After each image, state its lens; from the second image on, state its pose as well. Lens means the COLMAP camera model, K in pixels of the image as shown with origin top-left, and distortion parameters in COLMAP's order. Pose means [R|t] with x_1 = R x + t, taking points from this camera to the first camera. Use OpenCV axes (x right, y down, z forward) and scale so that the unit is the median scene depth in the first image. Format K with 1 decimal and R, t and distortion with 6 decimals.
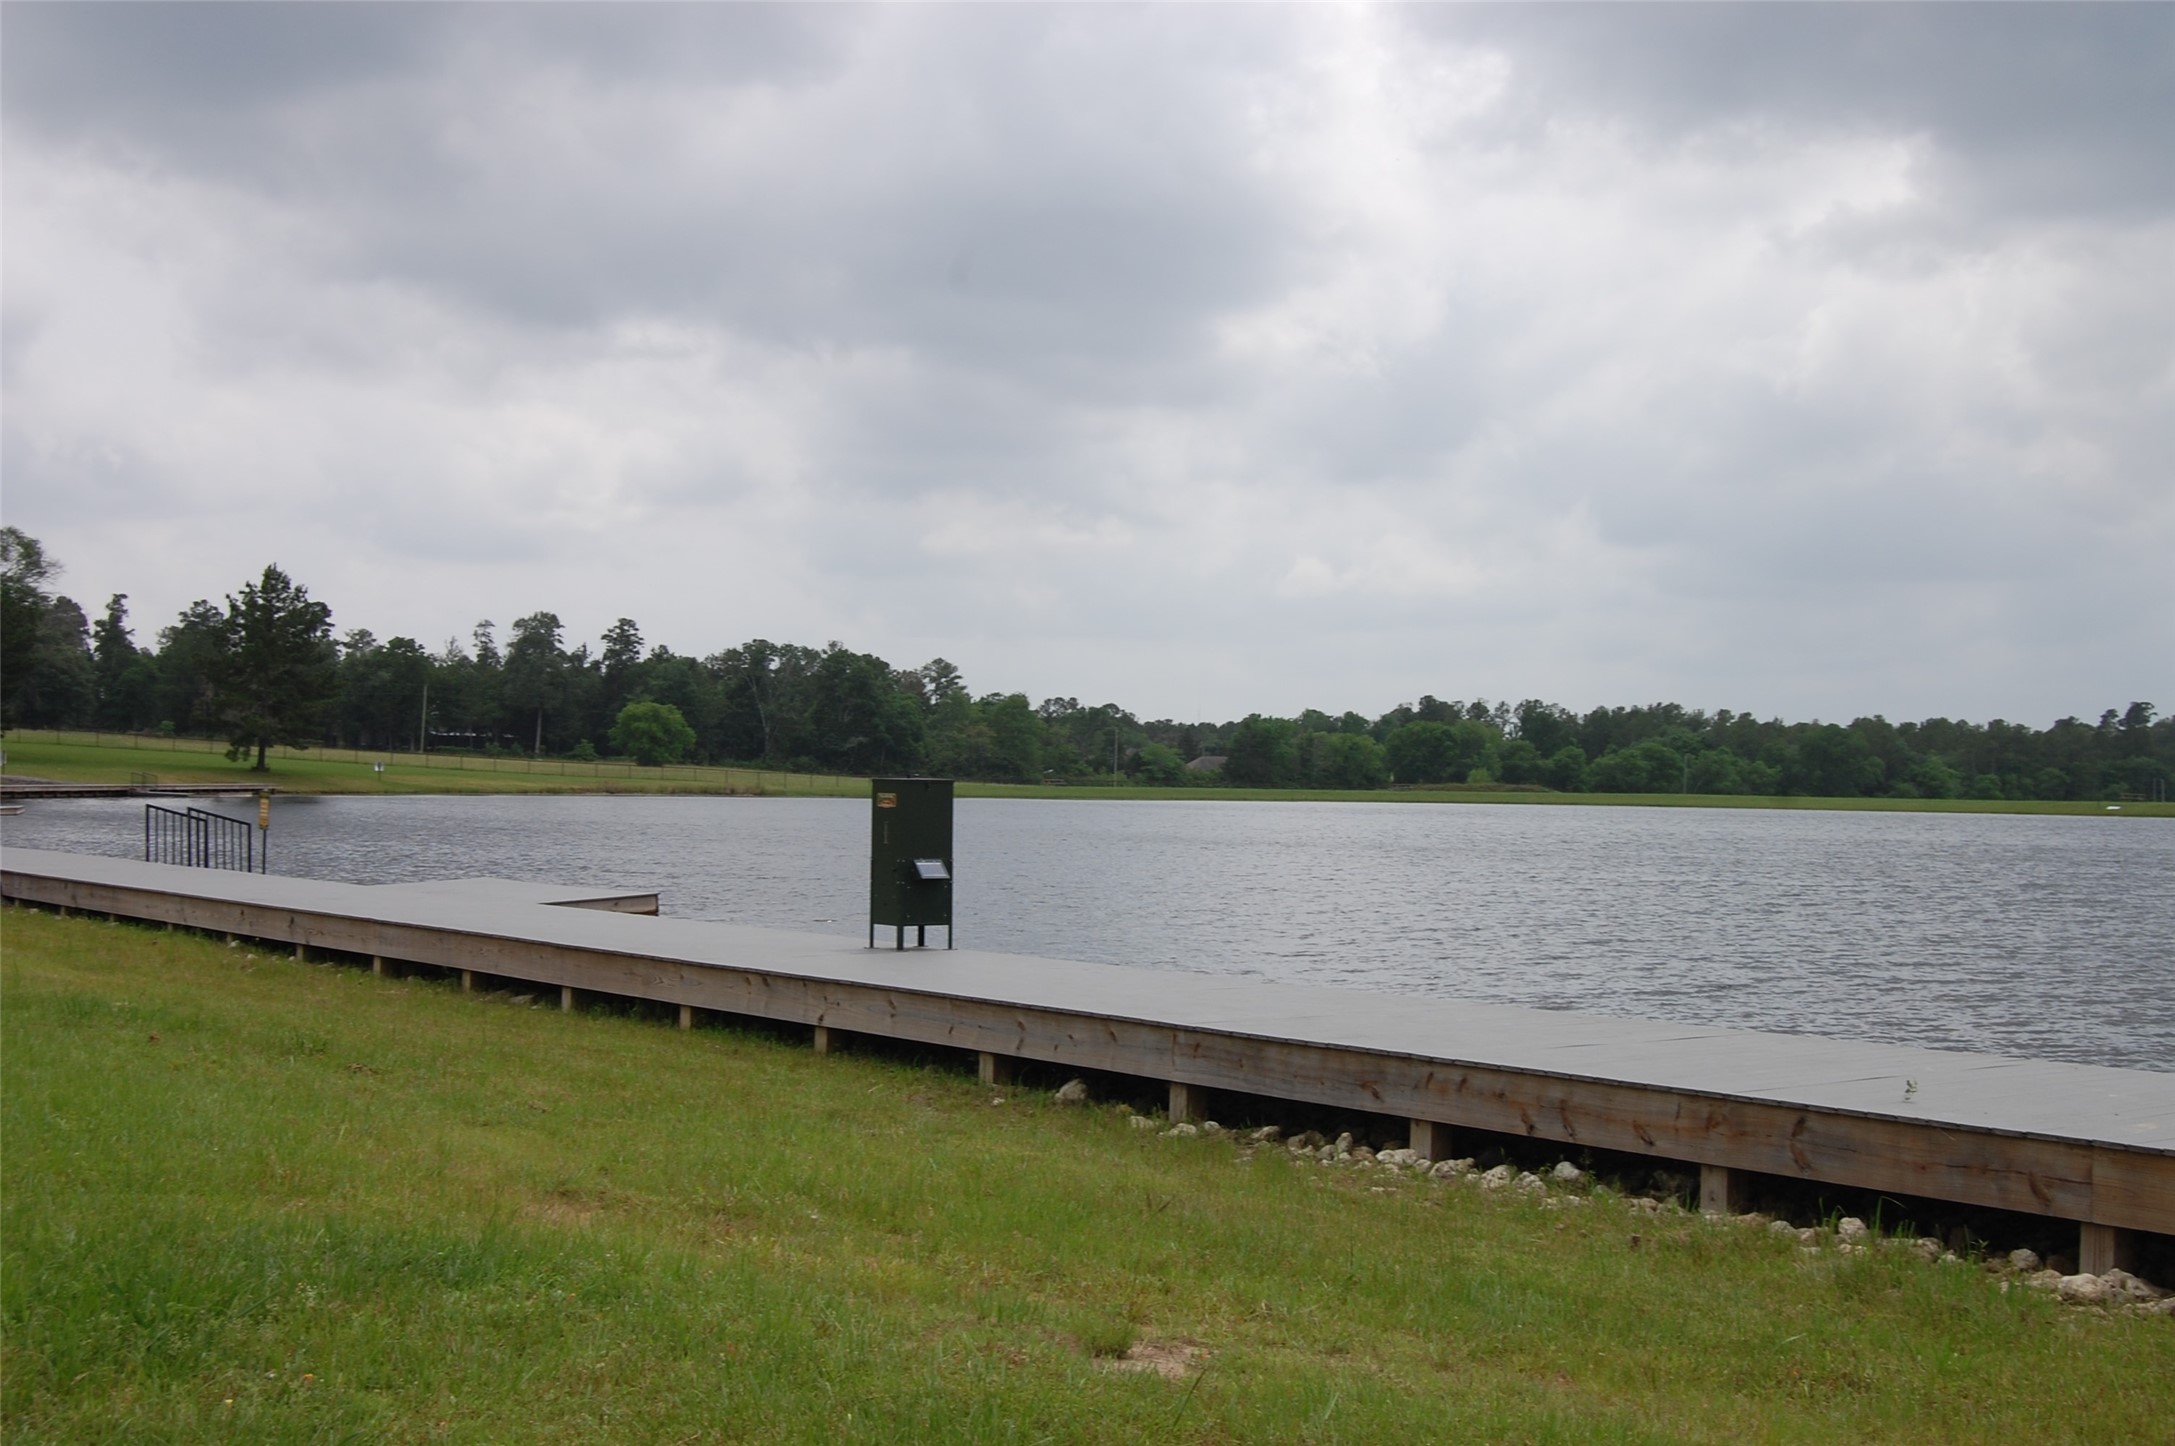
lens RADIAL K [[2717.6, 0, 1123.4], [0, 2717.6, 726.8], [0, 0, 1]] dist [-0.069970, 0.064041]
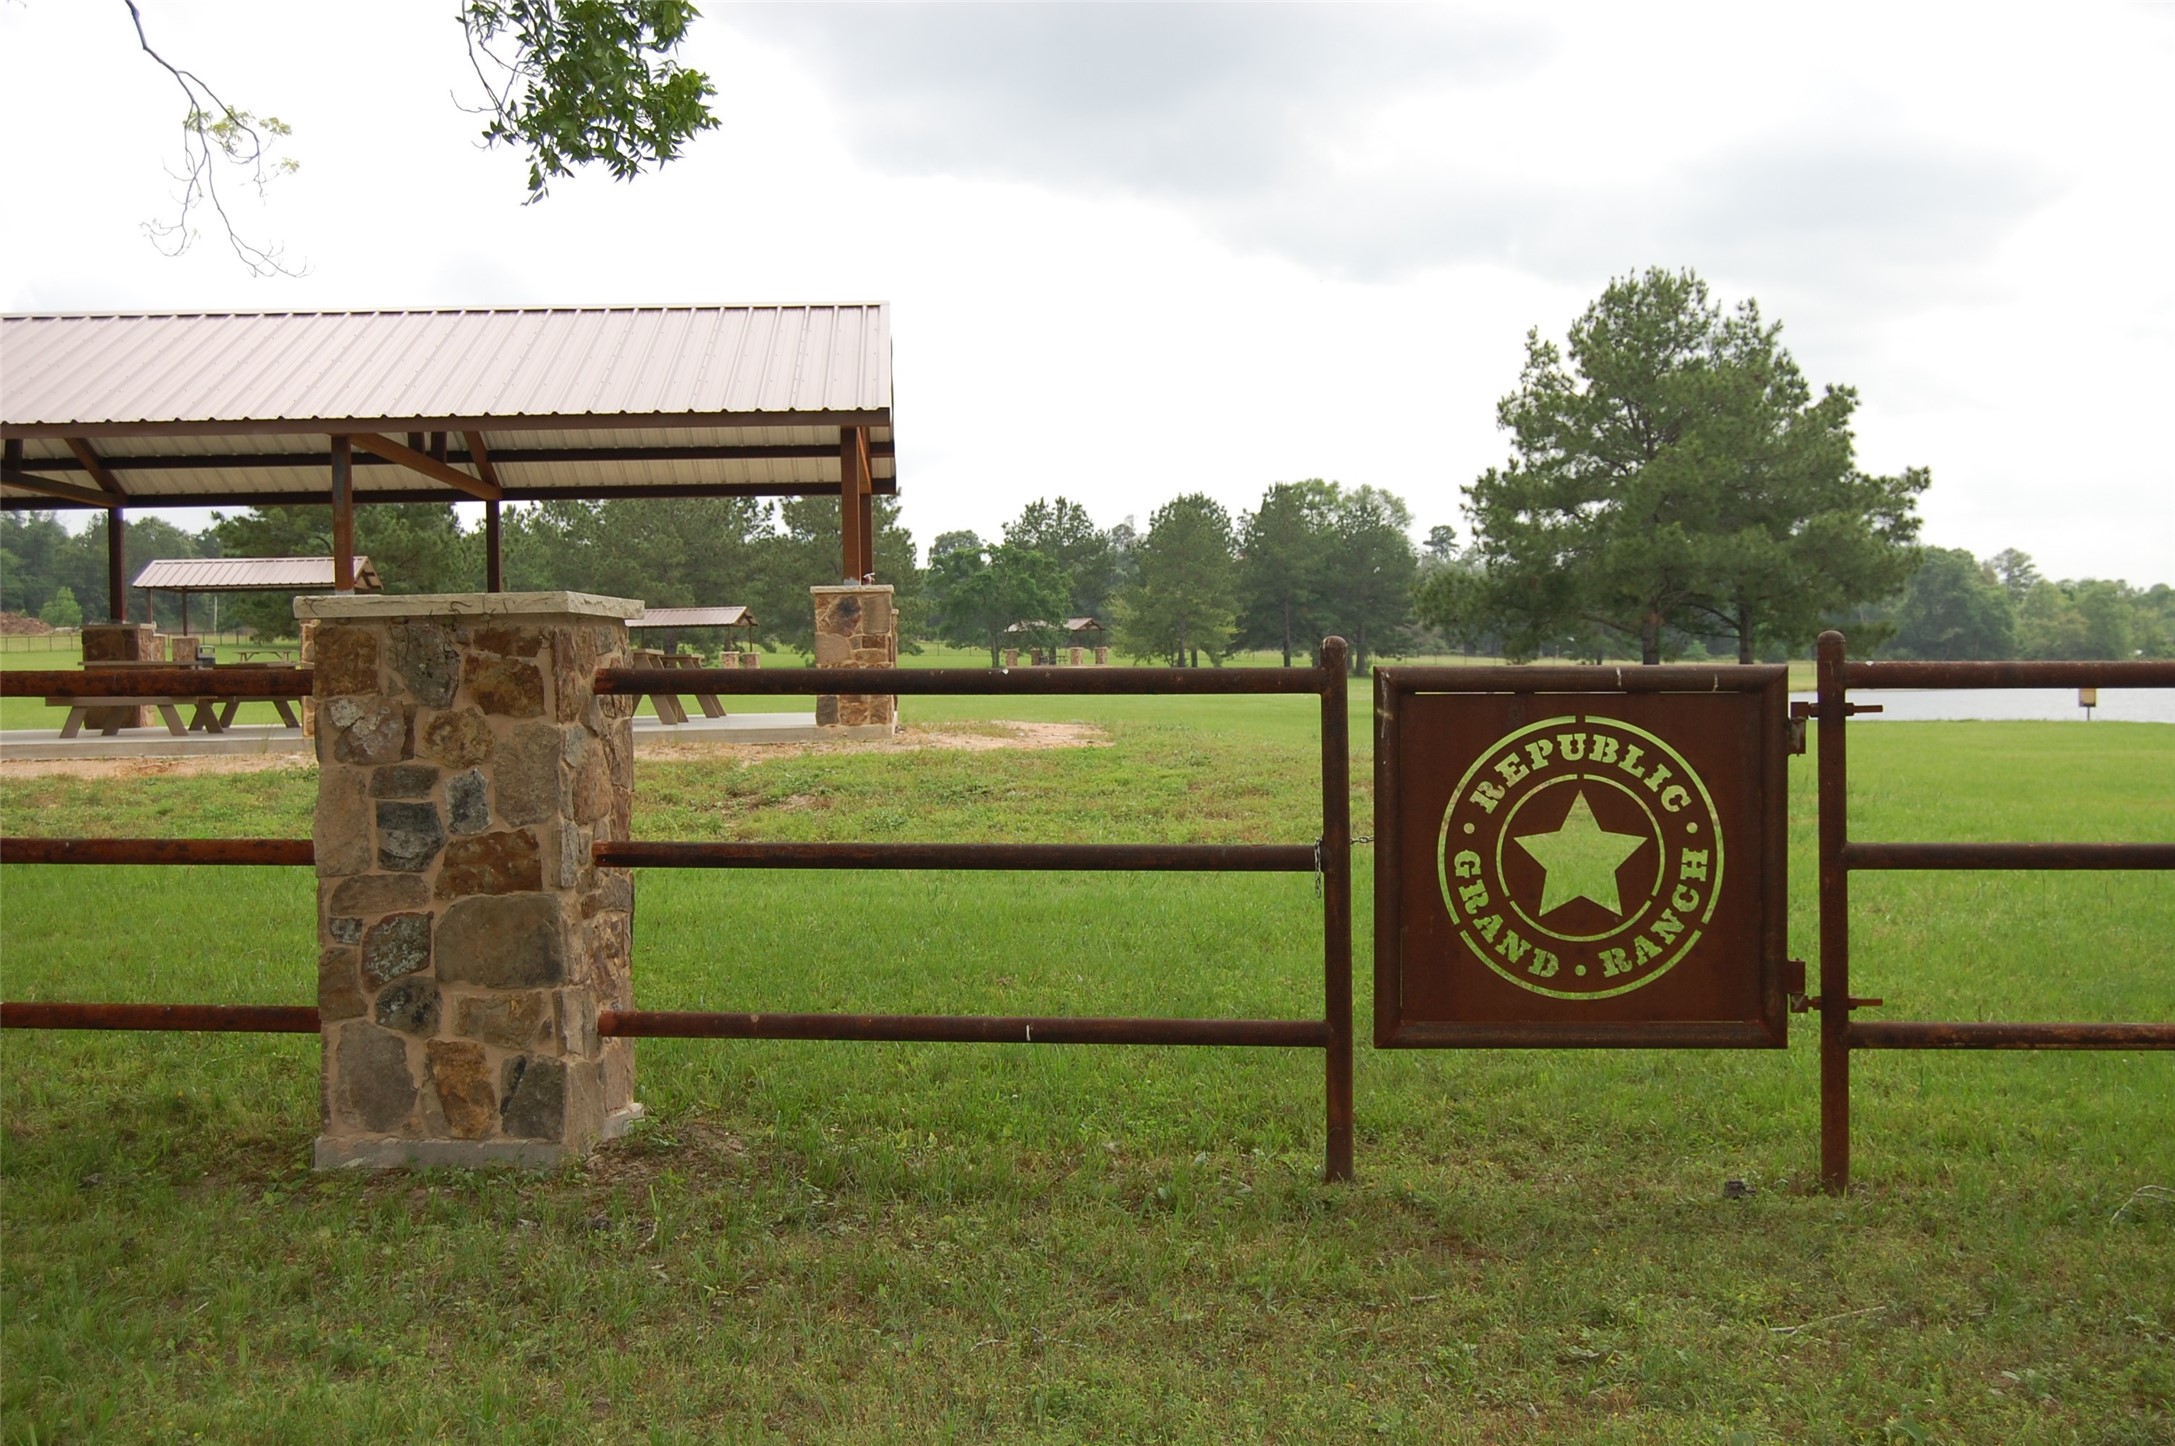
lens RADIAL K [[2717.6, 0, 1123.4], [0, 2717.6, 726.8], [0, 0, 1]] dist [-0.069970, 0.064041]
pose [[0.942325, -0.027692, -0.333552, -0.051083], [0.040640, 0.998664, 0.031902, -0.004420], [0.332223, -0.043618, 0.942192, -0.090776]]
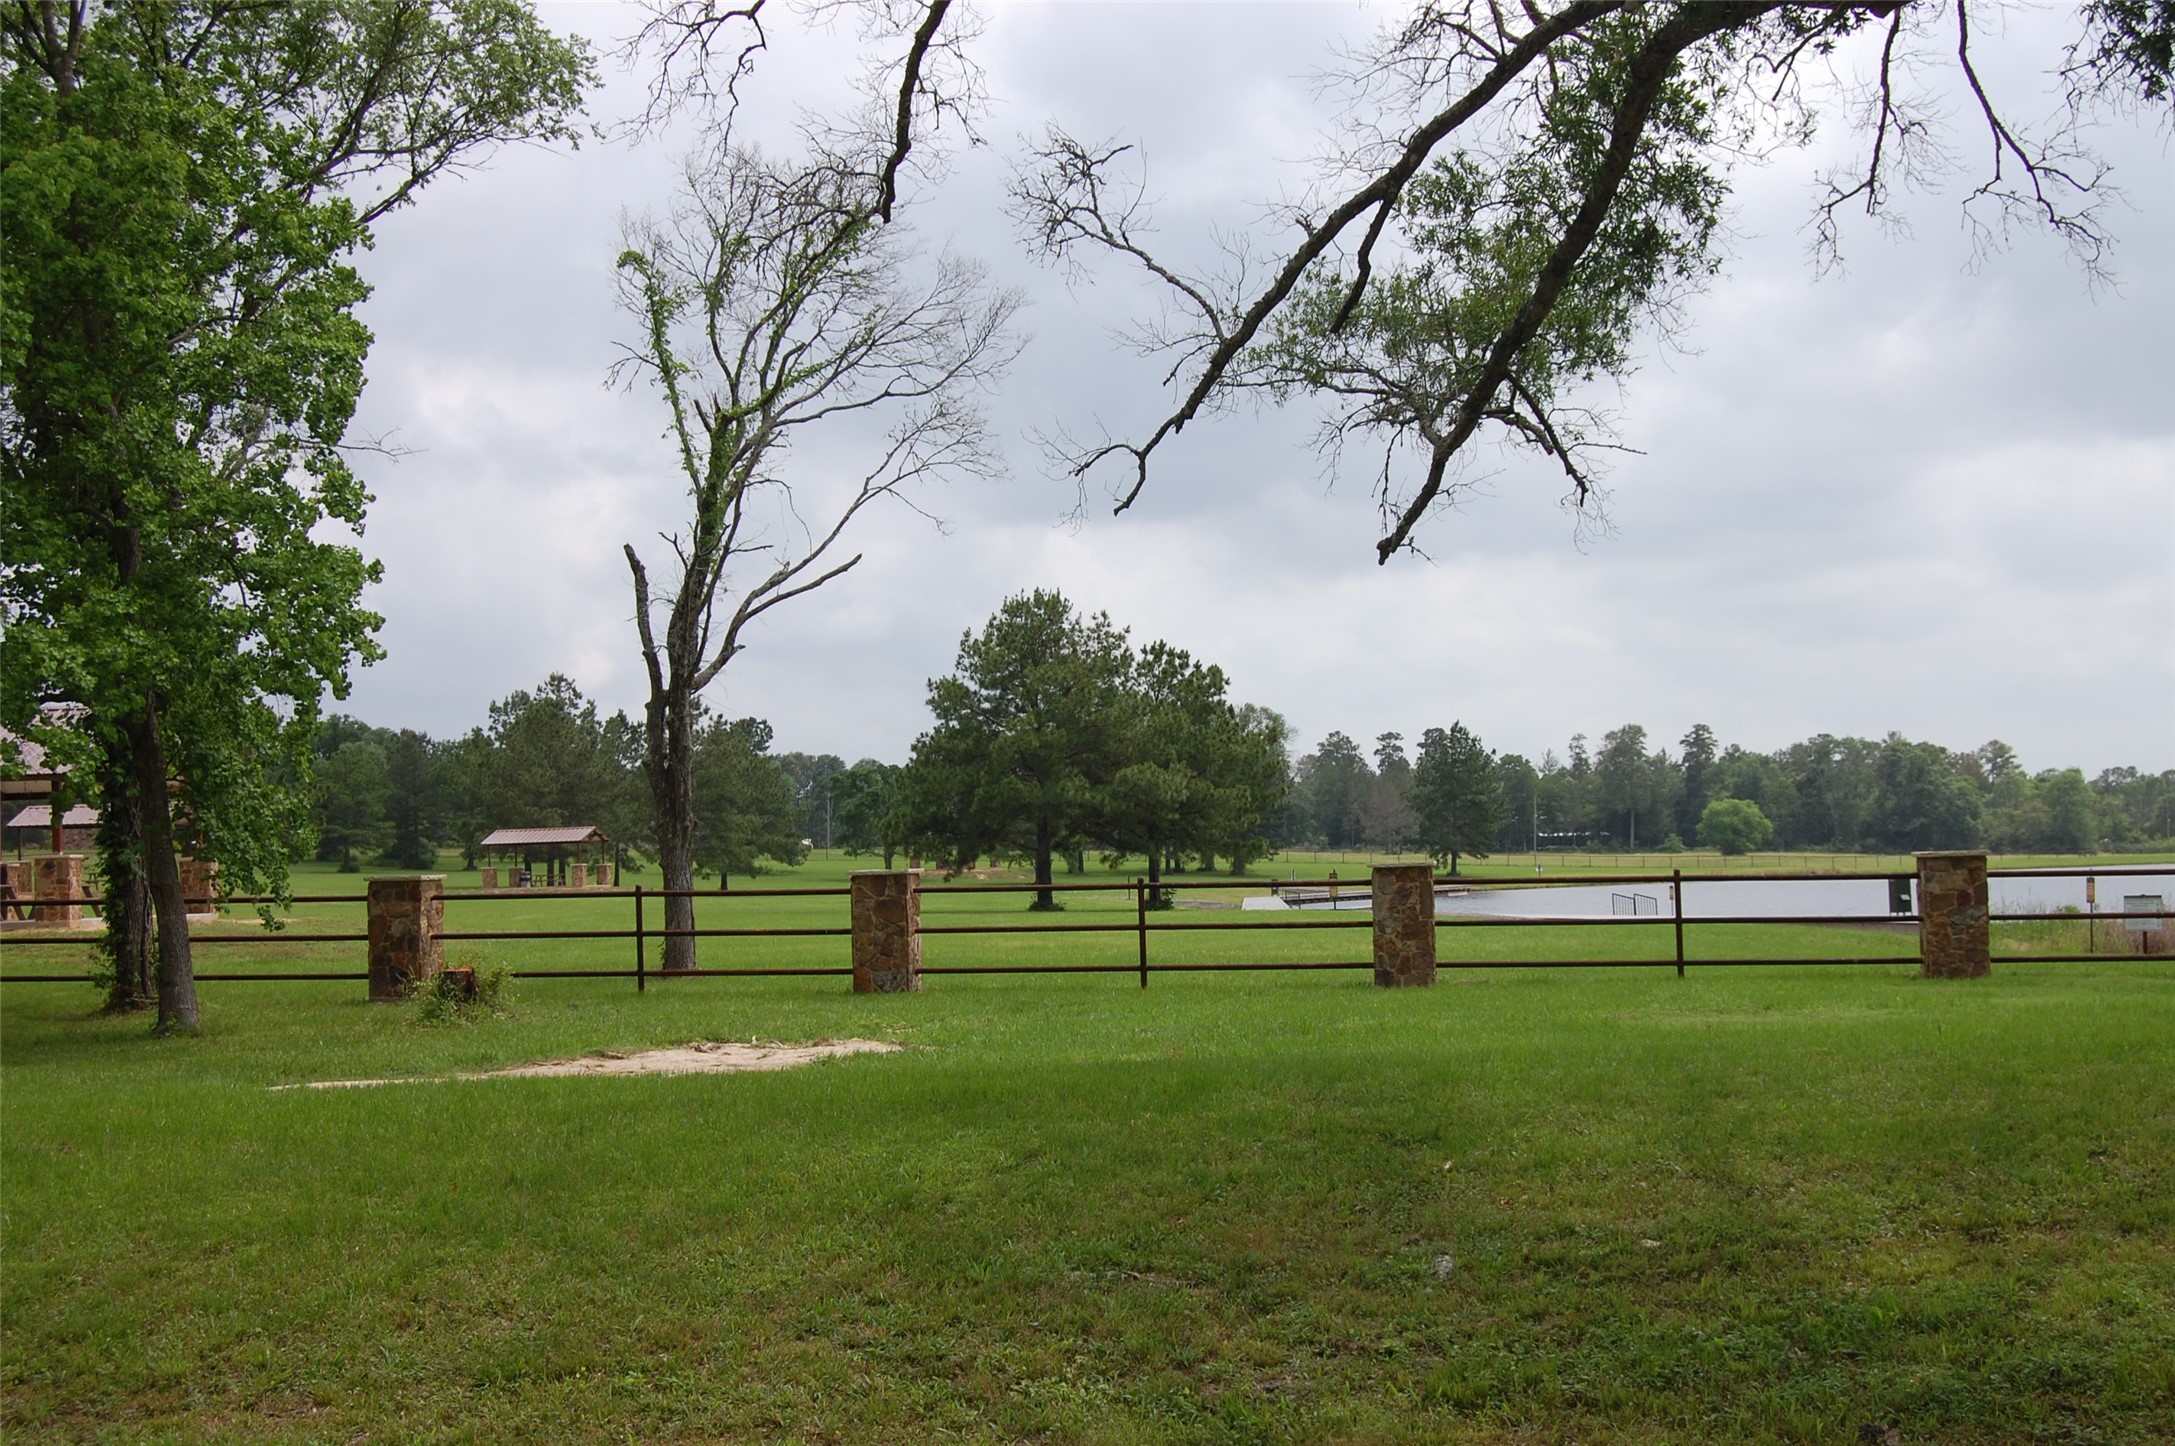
lens RADIAL K [[2717.6, 0, 1123.4], [0, 2717.6, 726.8], [0, 0, 1]] dist [-0.069970, 0.064041]
pose [[0.924883, -0.065692, -0.374533, 0.015991], [0.053598, 0.997652, -0.042627, -0.003785], [0.376454, 0.019351, 0.926233, -0.133185]]
